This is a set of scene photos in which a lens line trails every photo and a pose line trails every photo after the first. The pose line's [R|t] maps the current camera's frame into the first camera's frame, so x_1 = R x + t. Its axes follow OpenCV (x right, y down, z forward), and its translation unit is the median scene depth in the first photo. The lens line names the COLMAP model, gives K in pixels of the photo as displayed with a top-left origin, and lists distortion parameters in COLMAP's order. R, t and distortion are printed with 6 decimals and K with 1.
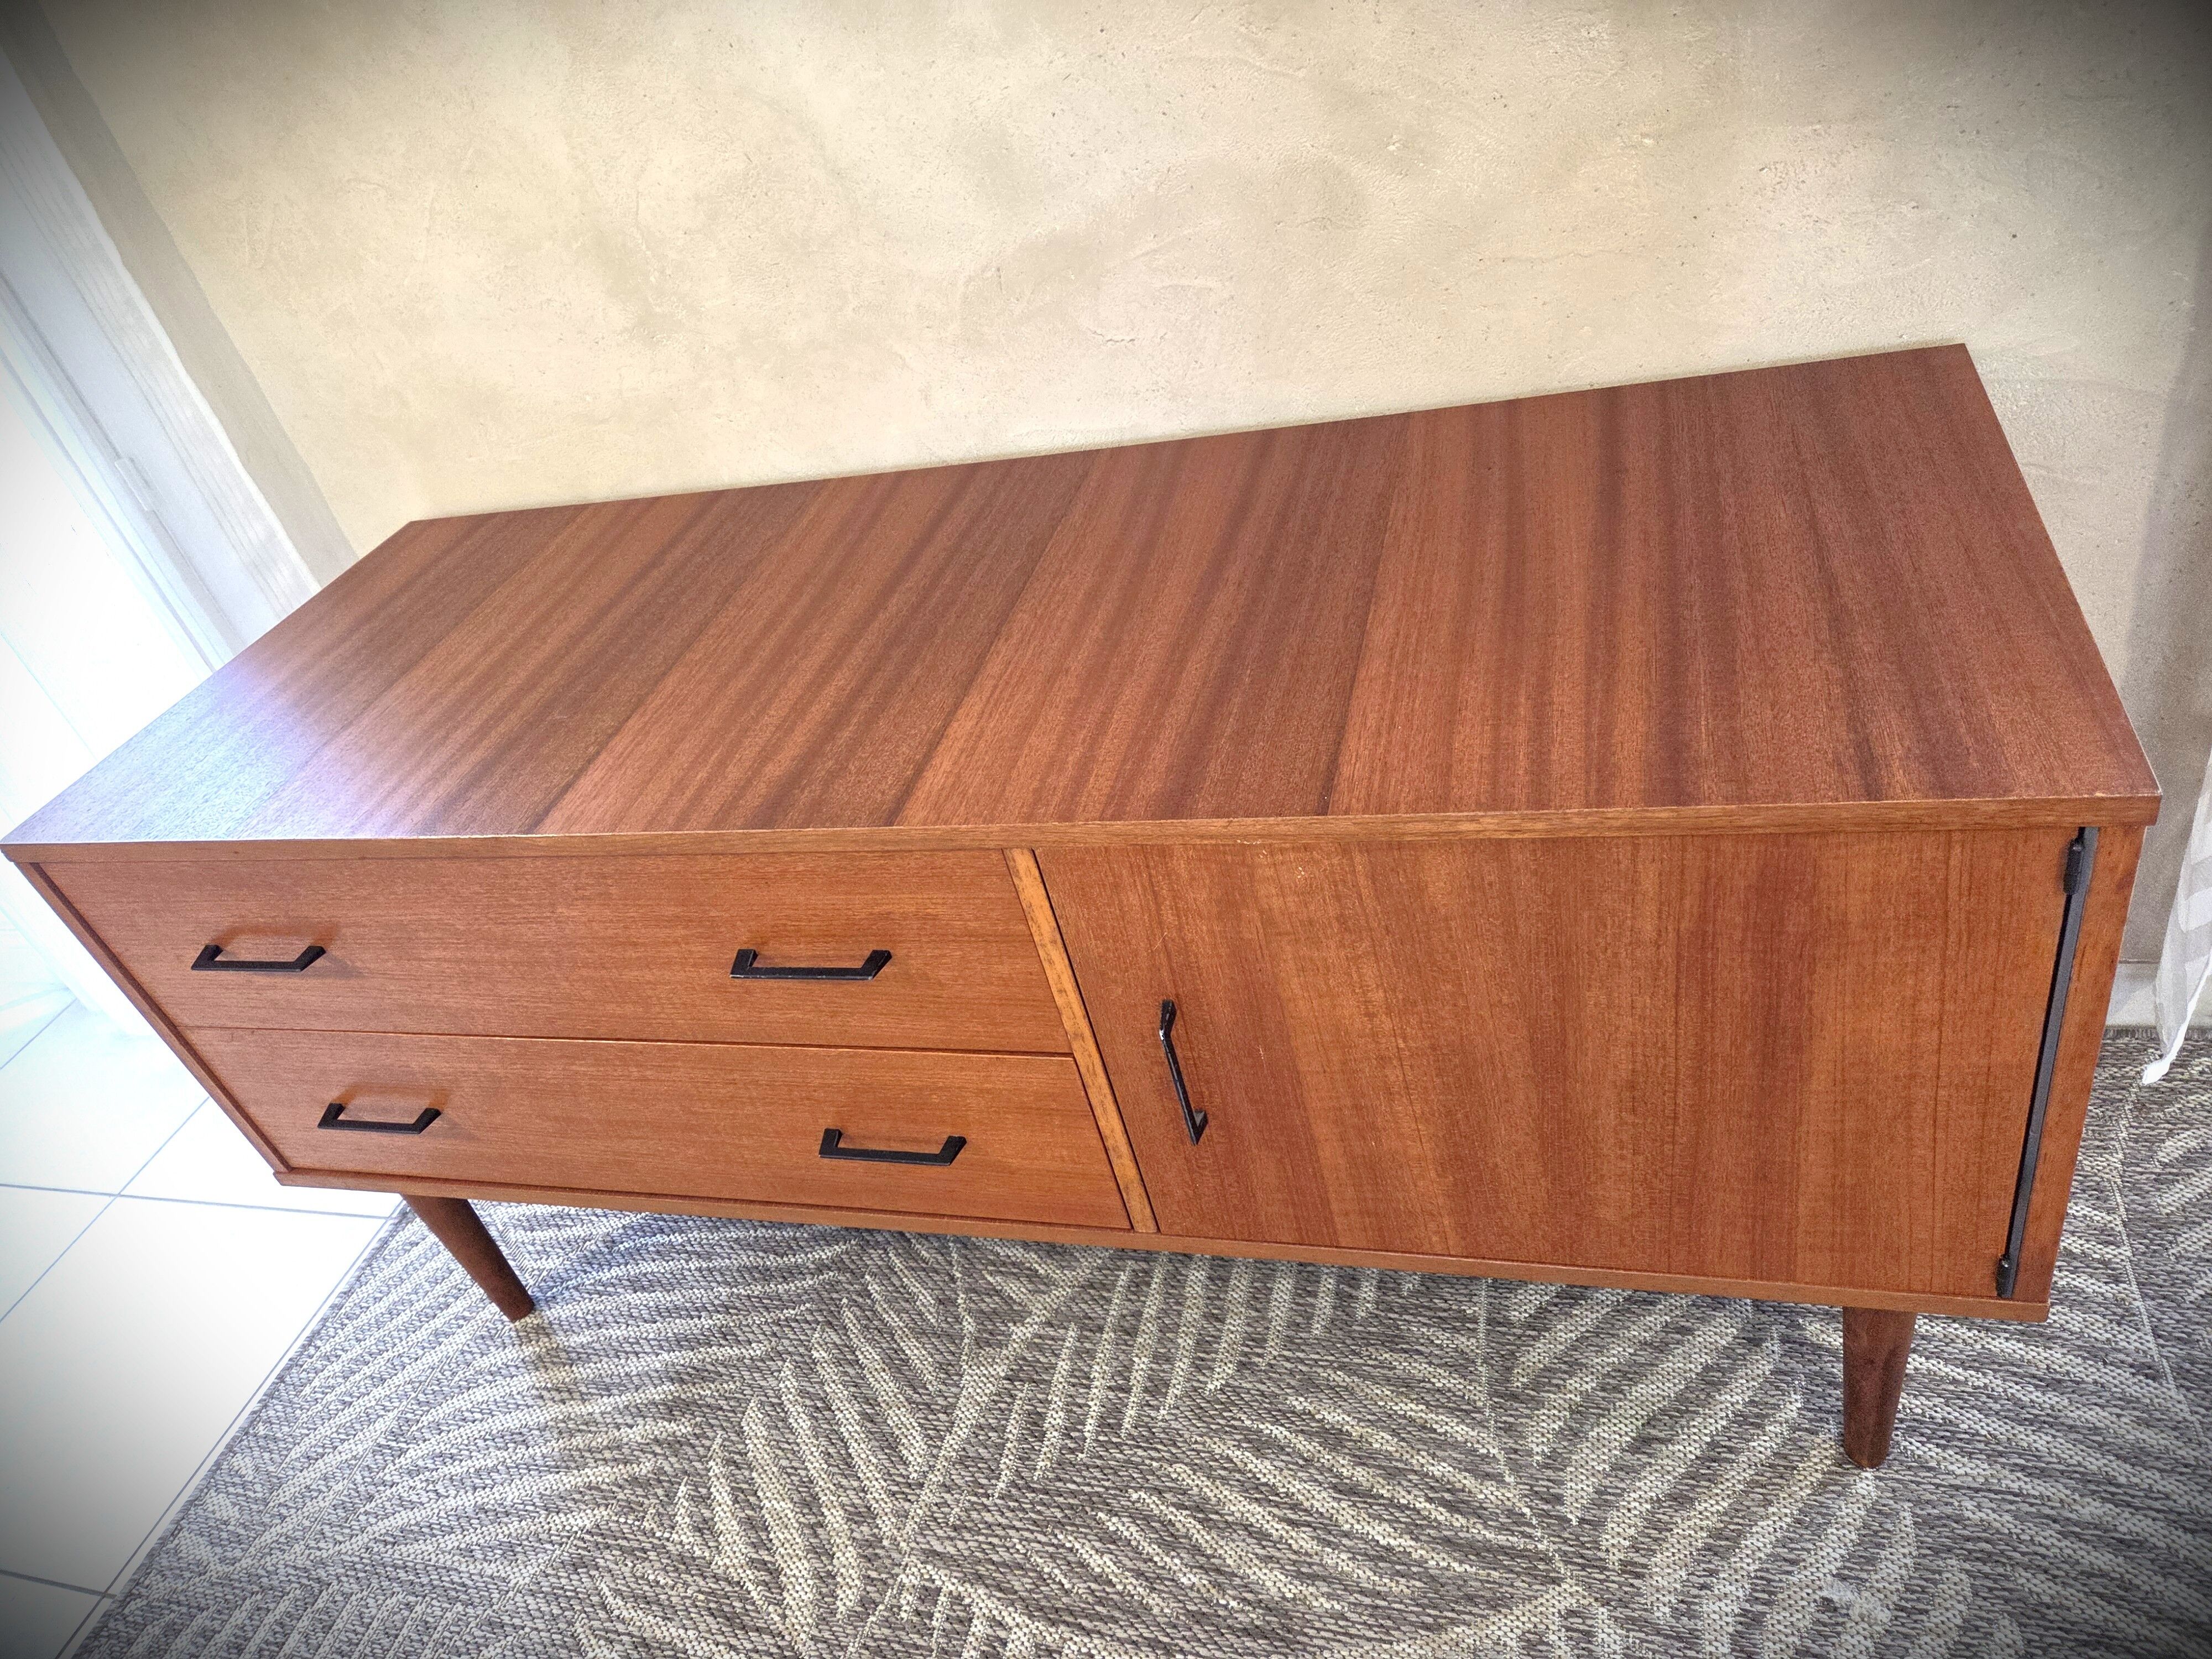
lens RADIAL K [[1497.3, 0, 1107.5], [0, 1497.3, 821.5], [0, 0, 1]] dist [0.062015, -0.049693]
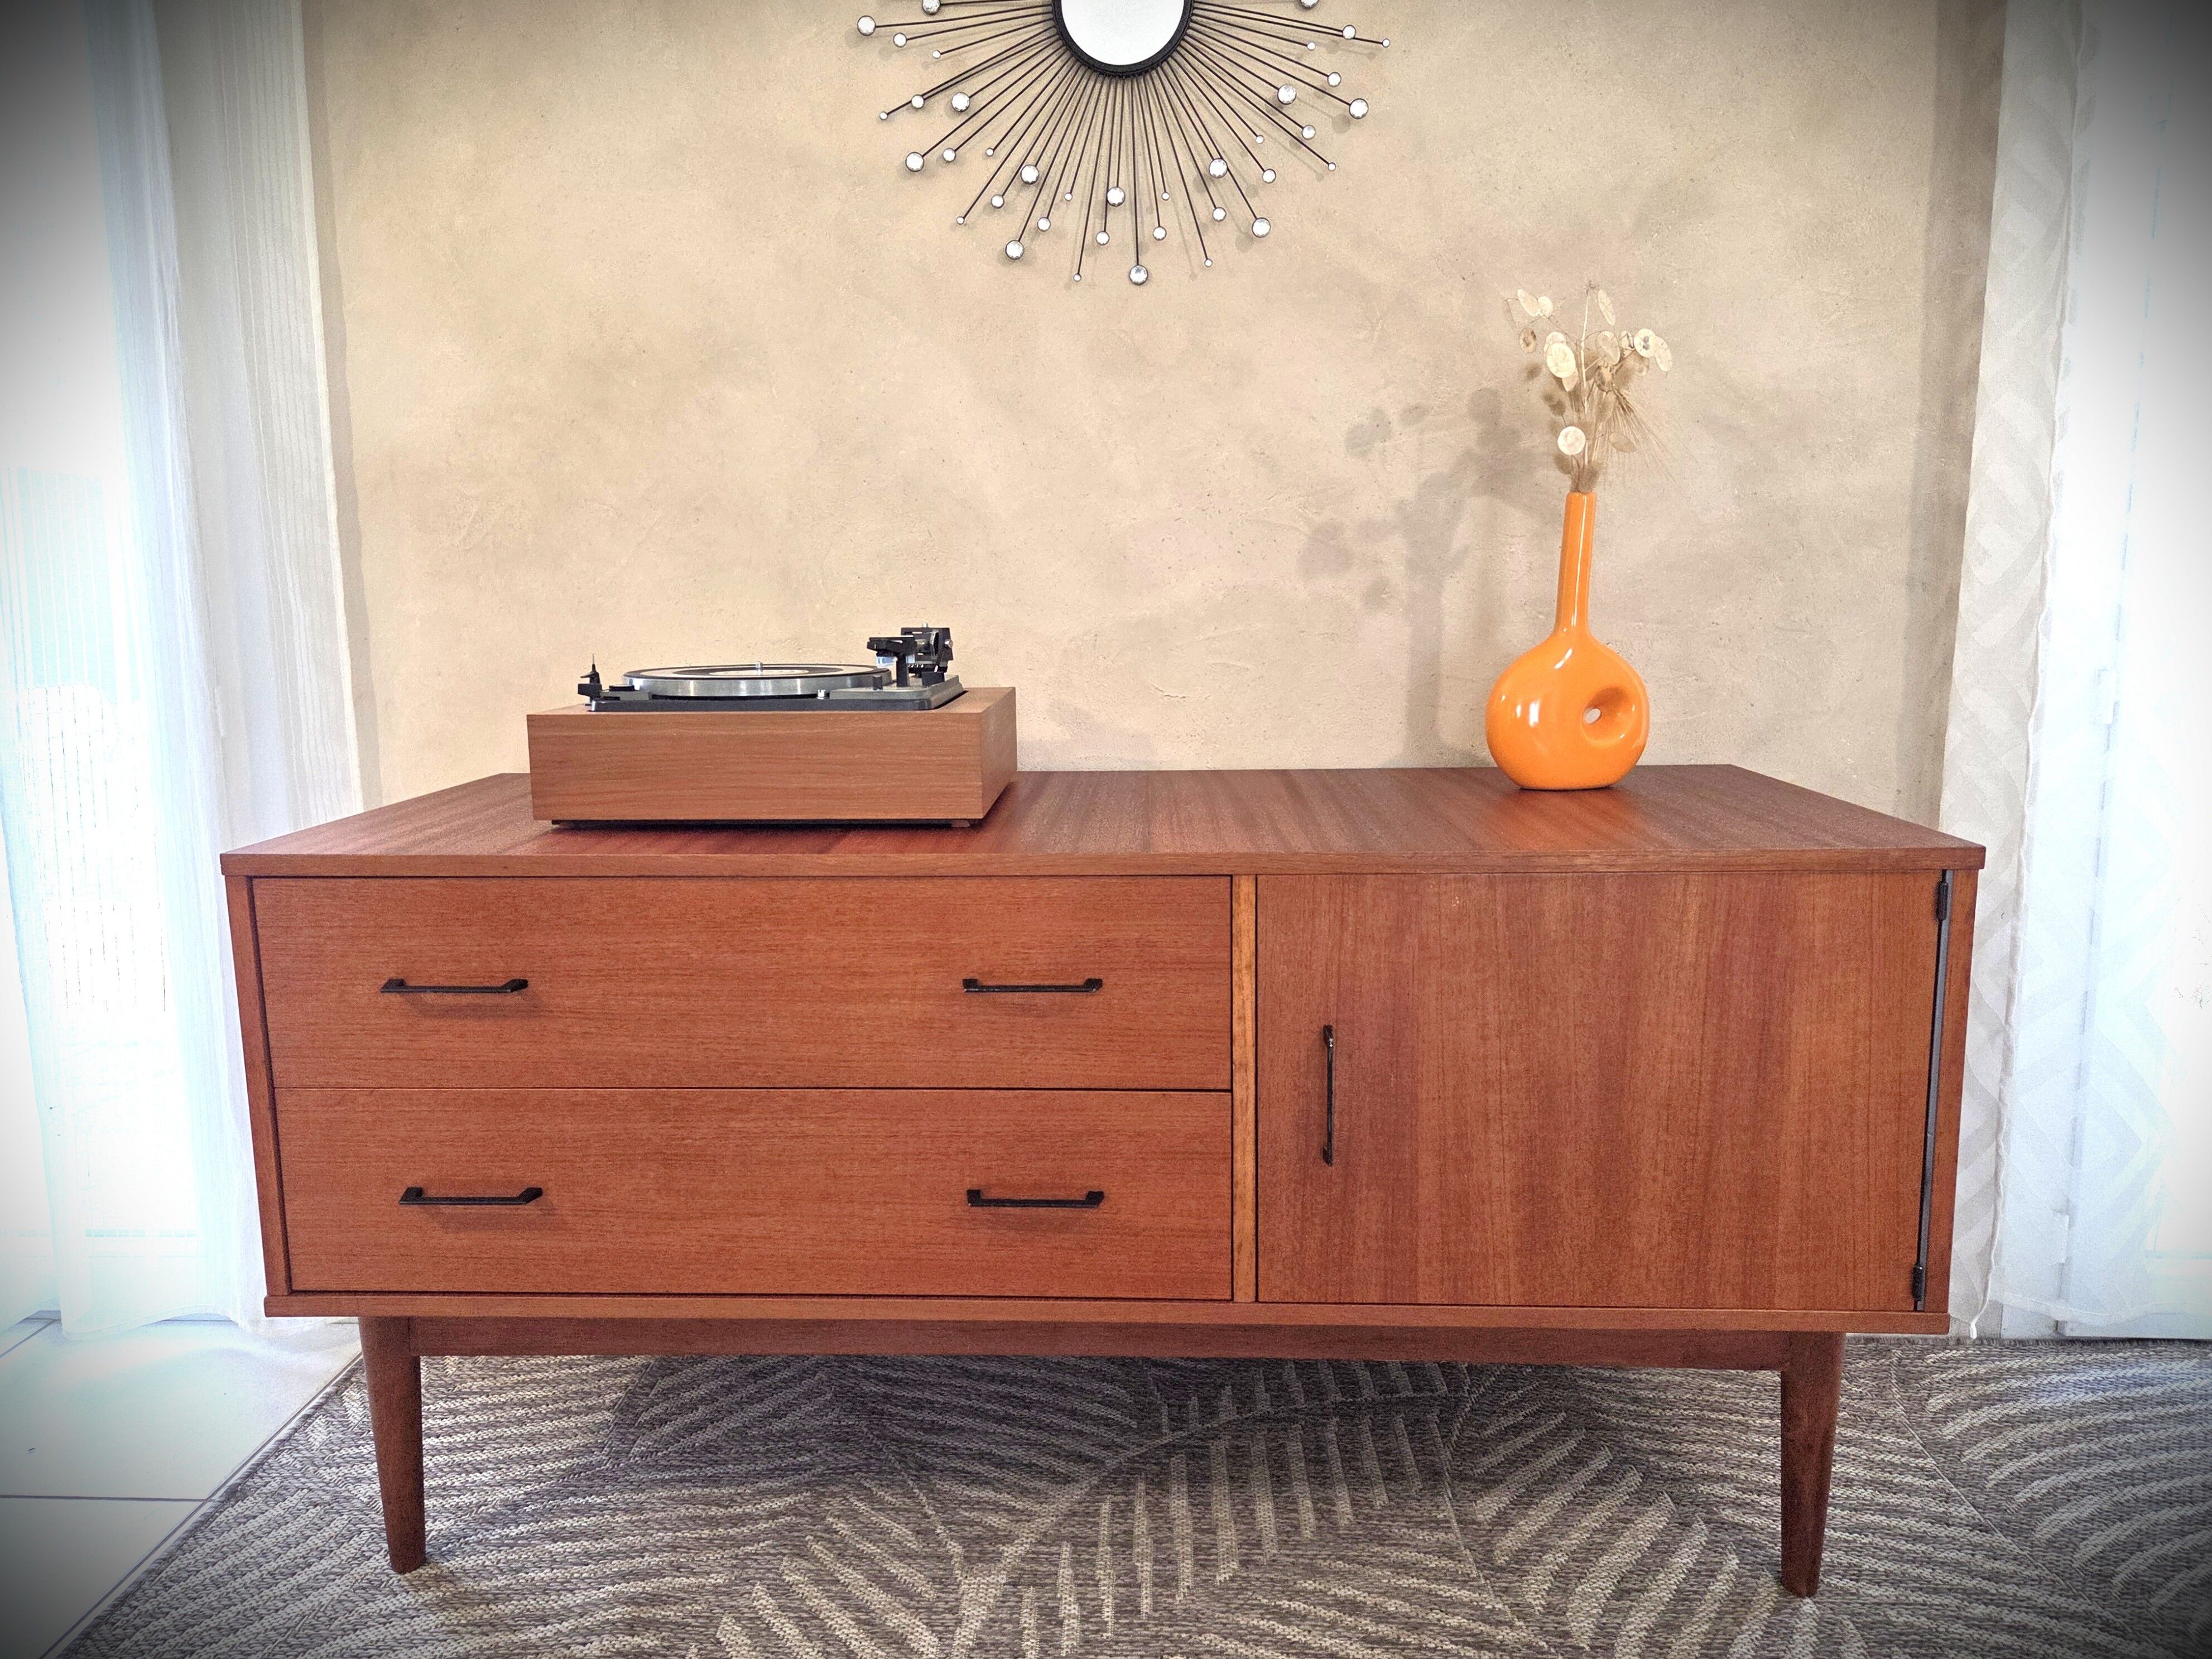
lens RADIAL K [[1497.3, 0, 1089.7], [0, 1497.3, 822.9], [0, 0, 1]] dist [0.062015, -0.049693]
pose [[0.955081, 0.178014, 0.236918, -0.381028], [-0.041606, 0.872103, -0.487551, 0.467359], [-0.293408, 0.455793, 0.840336, -0.084623]]
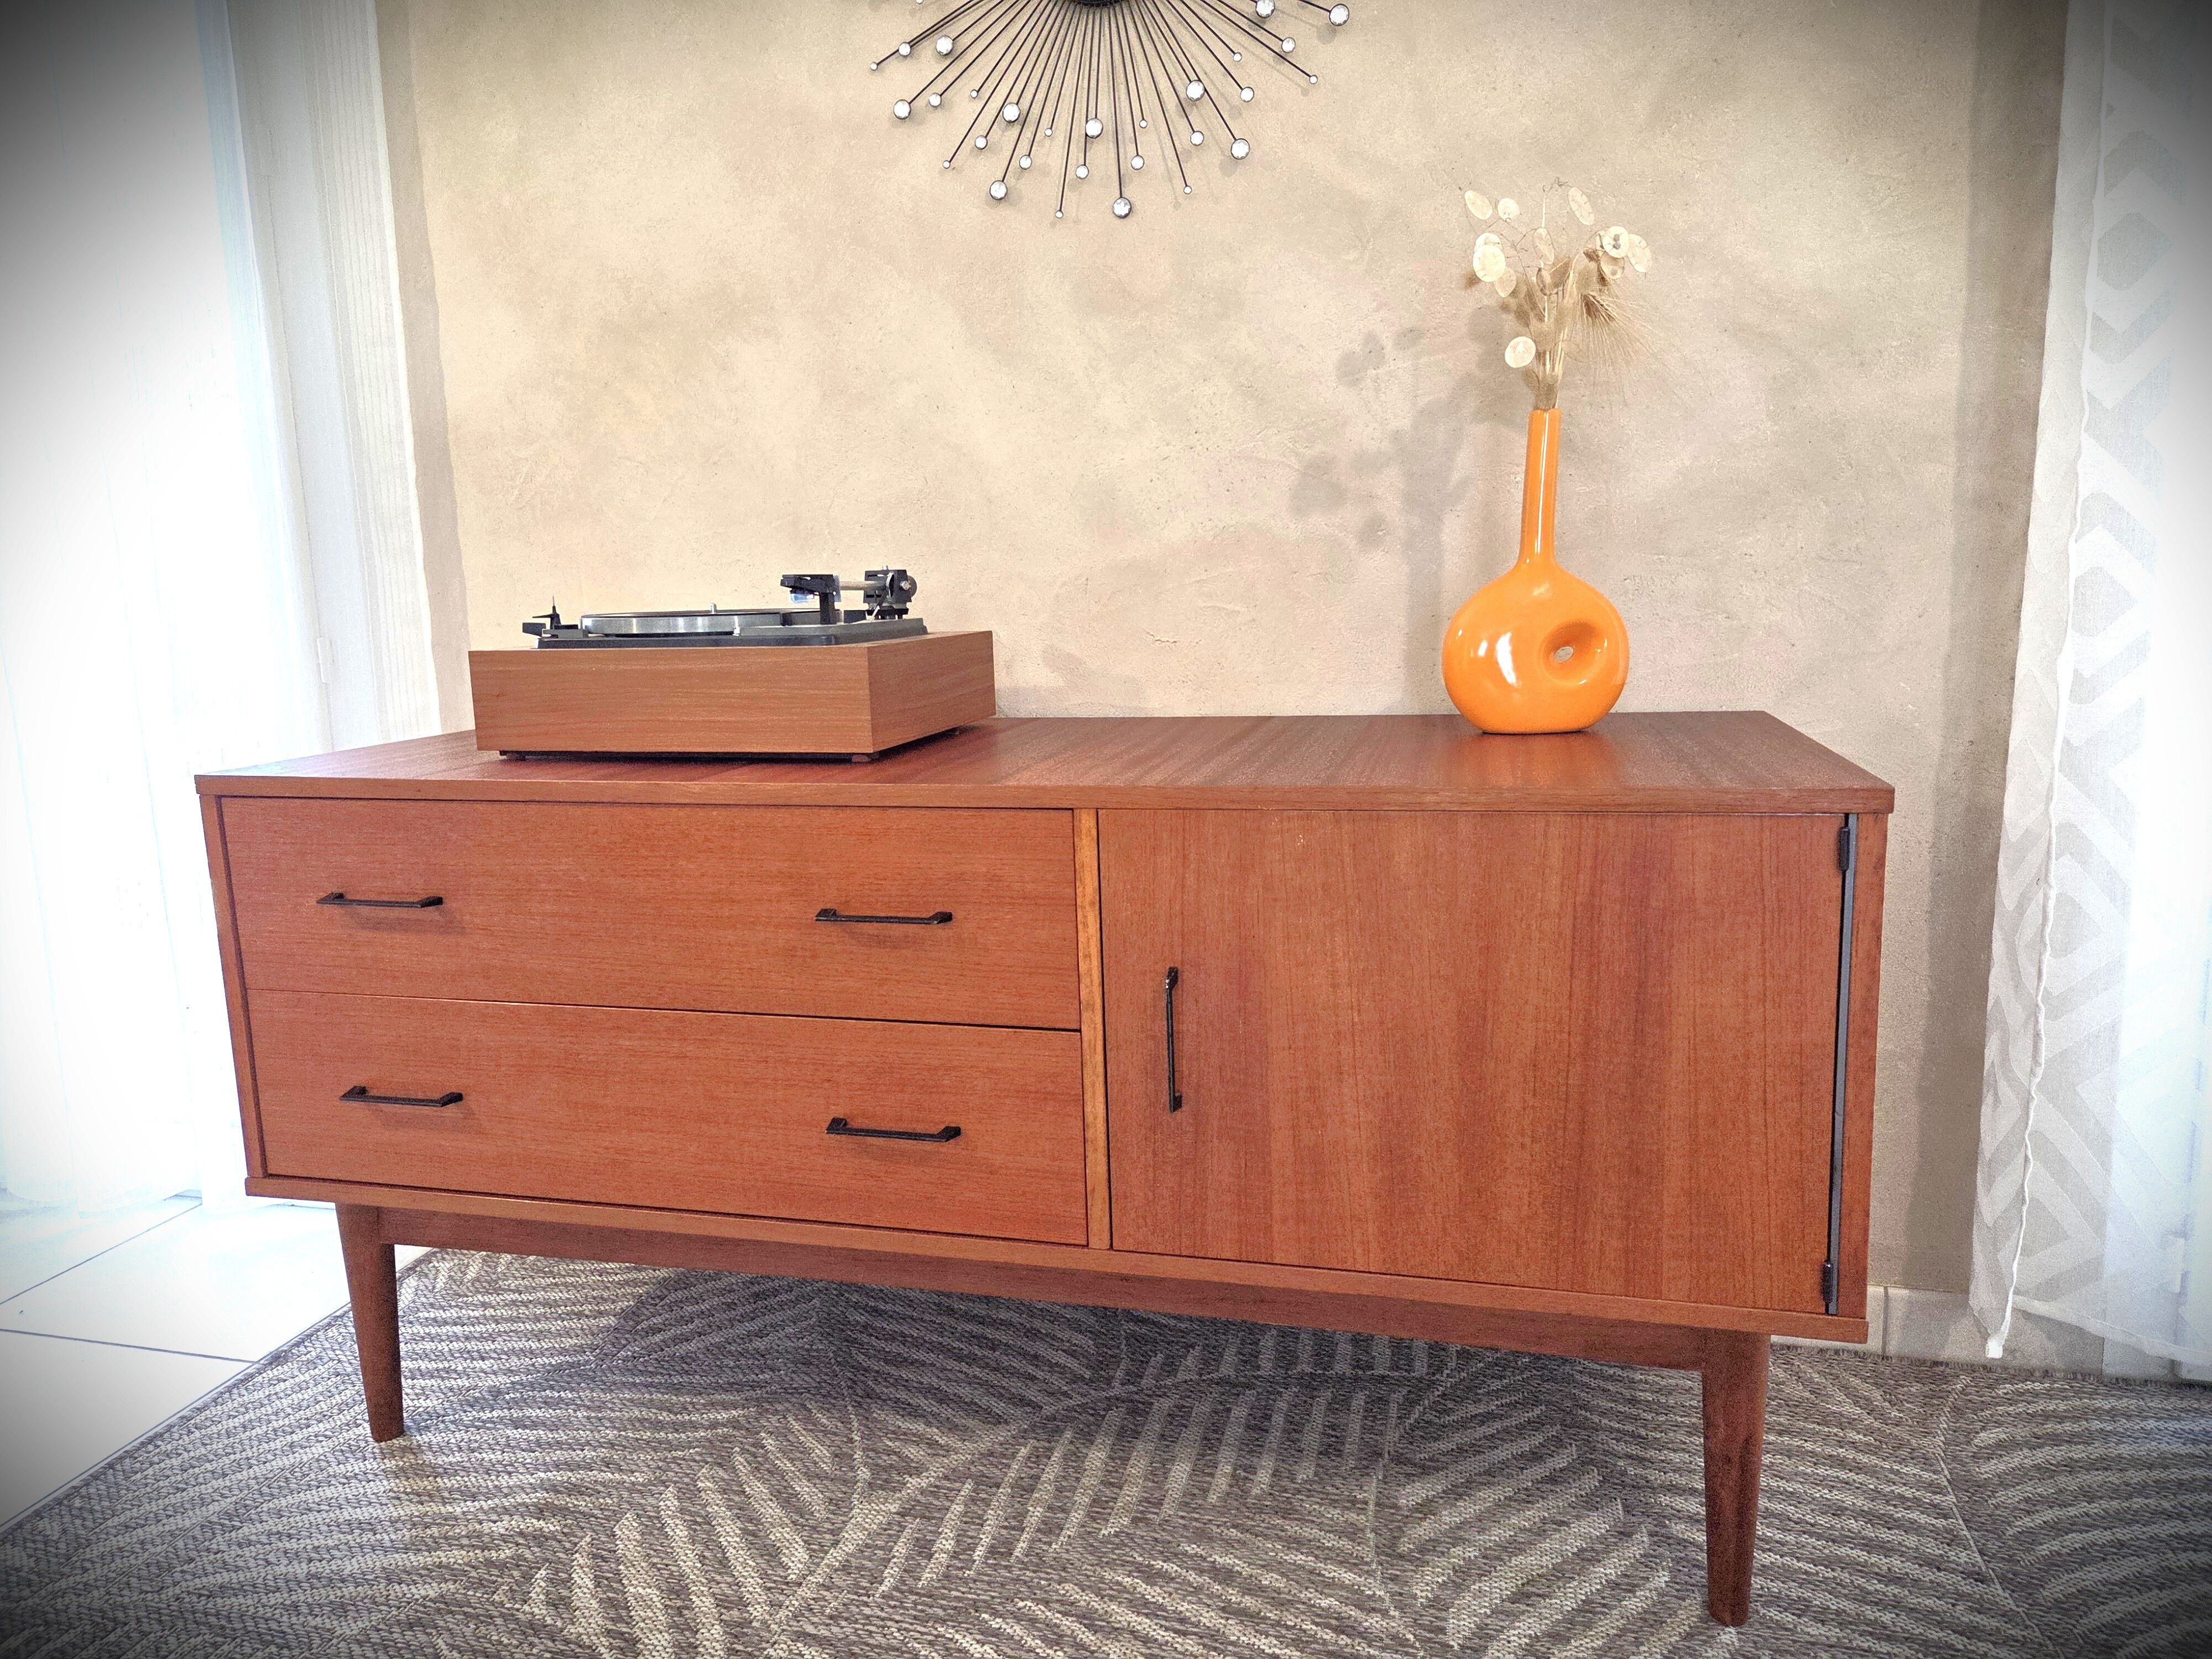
lens RADIAL K [[1497.3, 0, 1105.1], [0, 1497.3, 814.7], [0, 0, 1]] dist [0.062015, -0.049693]
pose [[0.980373, 0.193629, 0.037113, -0.066493], [-0.155211, 0.874085, -0.460309, 0.454938], [-0.121569, 0.445514, 0.886983, -0.120512]]
